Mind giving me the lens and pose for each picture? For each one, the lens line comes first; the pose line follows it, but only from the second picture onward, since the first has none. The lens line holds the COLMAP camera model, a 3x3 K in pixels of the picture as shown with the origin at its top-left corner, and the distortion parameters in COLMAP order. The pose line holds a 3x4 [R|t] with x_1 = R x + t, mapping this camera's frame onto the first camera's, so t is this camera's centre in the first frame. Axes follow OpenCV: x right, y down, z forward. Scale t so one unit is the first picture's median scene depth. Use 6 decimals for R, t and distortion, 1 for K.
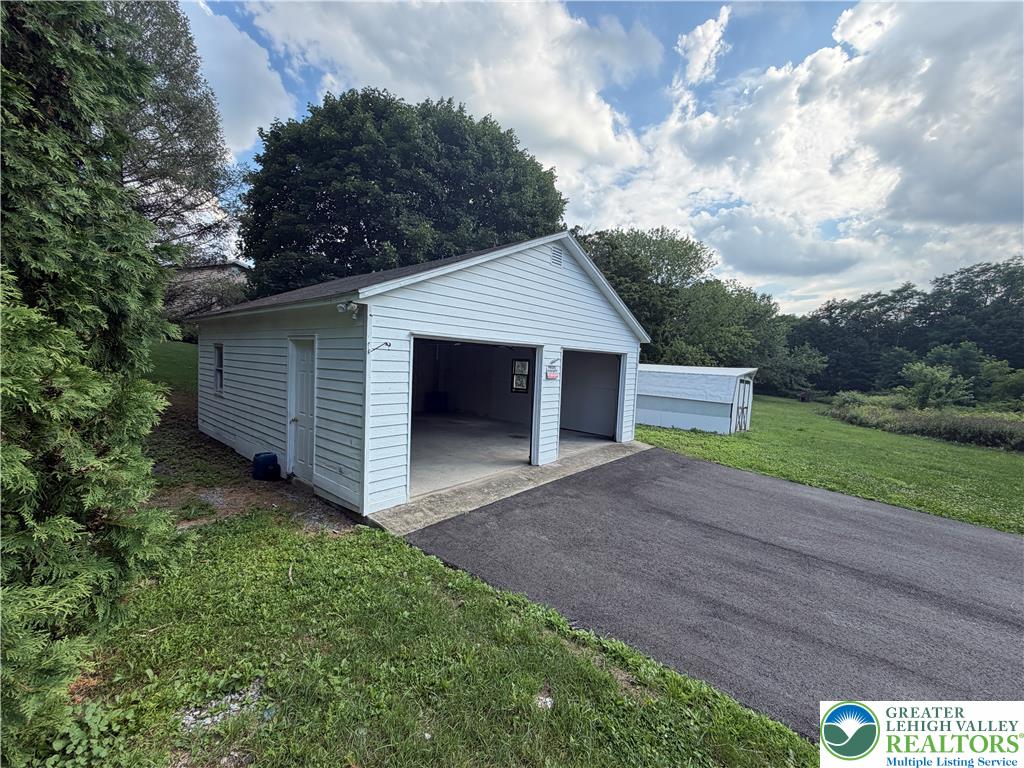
lens RADIAL K [[409.2, 0, 507.8], [0, 409.2, 386.5], [0, 0, 1]] dist [0.000817, 0.000172]
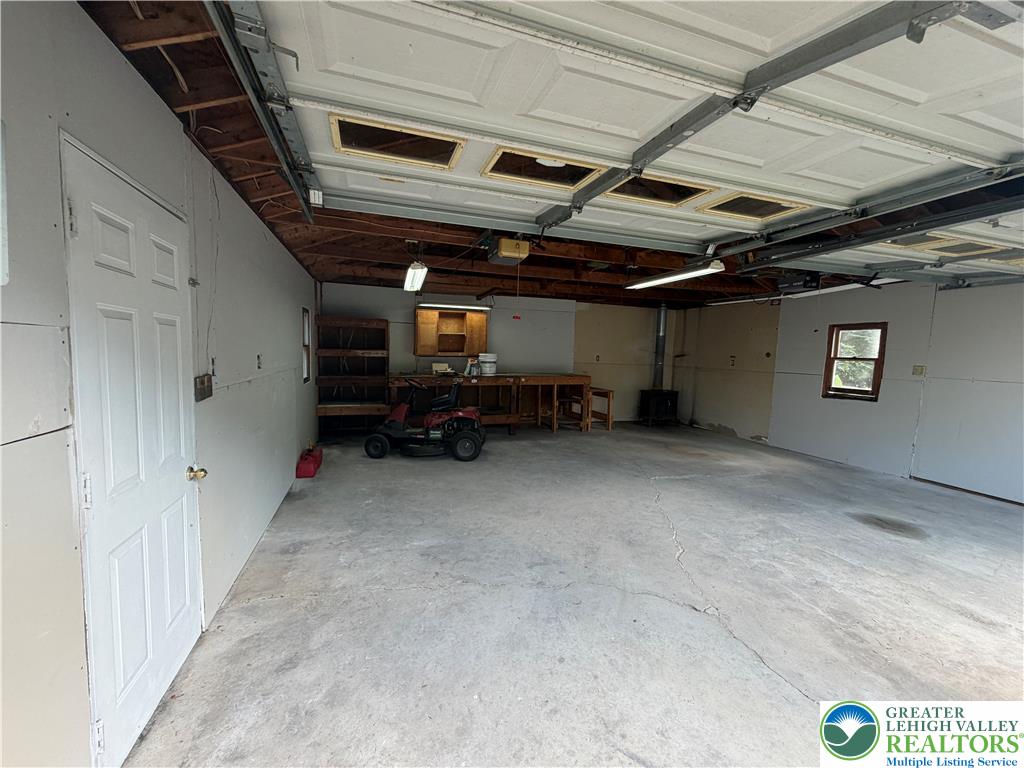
lens RADIAL K [[409.2, 0, 507.8], [0, 409.2, 386.5], [0, 0, 1]] dist [0.000817, 0.000172]
pose [[0.864944, 0.026954, -0.501145, -0.126587], [-0.023319, 0.999637, 0.013517, 0.008793], [0.501327, -0.000005, 0.865258, 0.721935]]
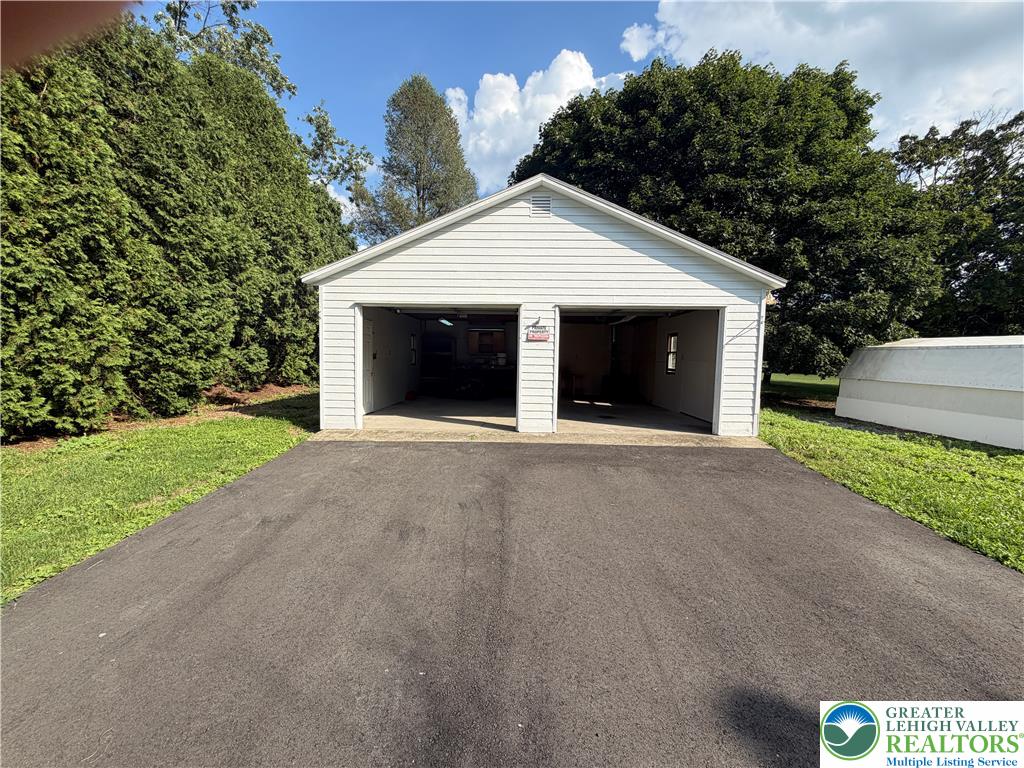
lens RADIAL K [[408.1, 0, 507.3], [0, 408.1, 384.4], [0, 0, 1]] dist [-0.000521, 0.000070]
pose [[0.640899, 0.022765, -0.767287, 0.786477], [-0.034715, 0.999397, 0.000656, 0.083998], [0.766839, 0.026216, 0.641303, 0.365724]]
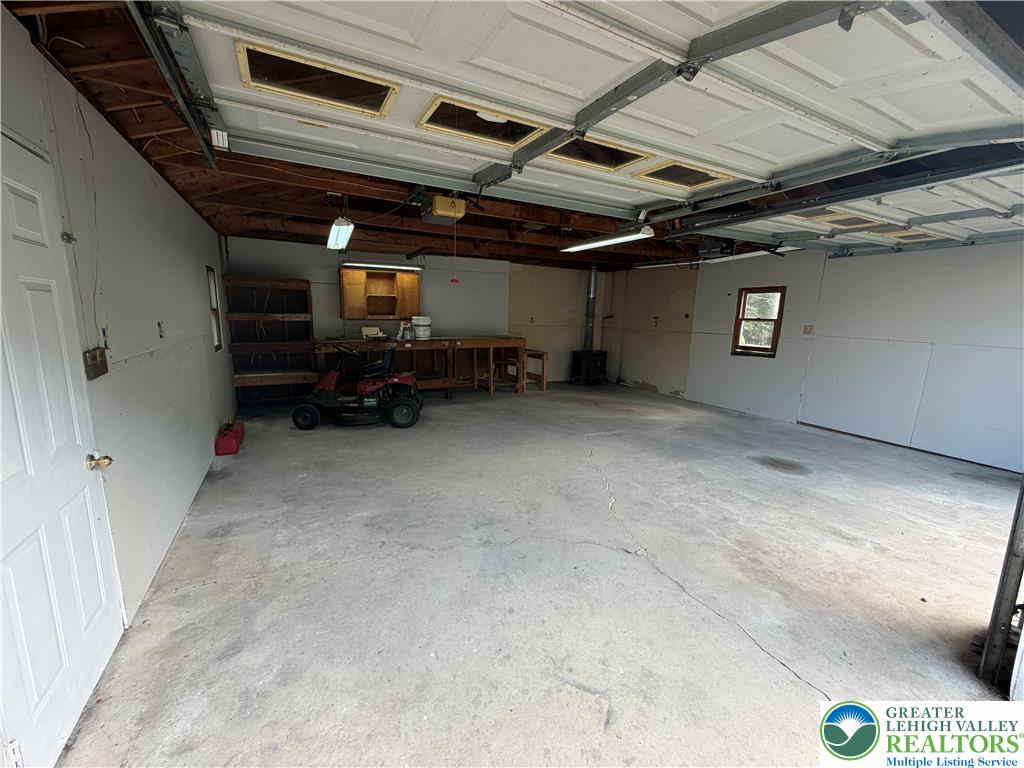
lens RADIAL K [[409.2, 0, 507.8], [0, 409.2, 386.5], [0, 0, 1]] dist [0.000817, 0.000172]
pose [[0.935695, 0.043269, -0.350147, -0.134781], [-0.006677, 0.994445, 0.105045, 0.004604], [0.352747, -0.095952, 0.930786, 0.719359]]
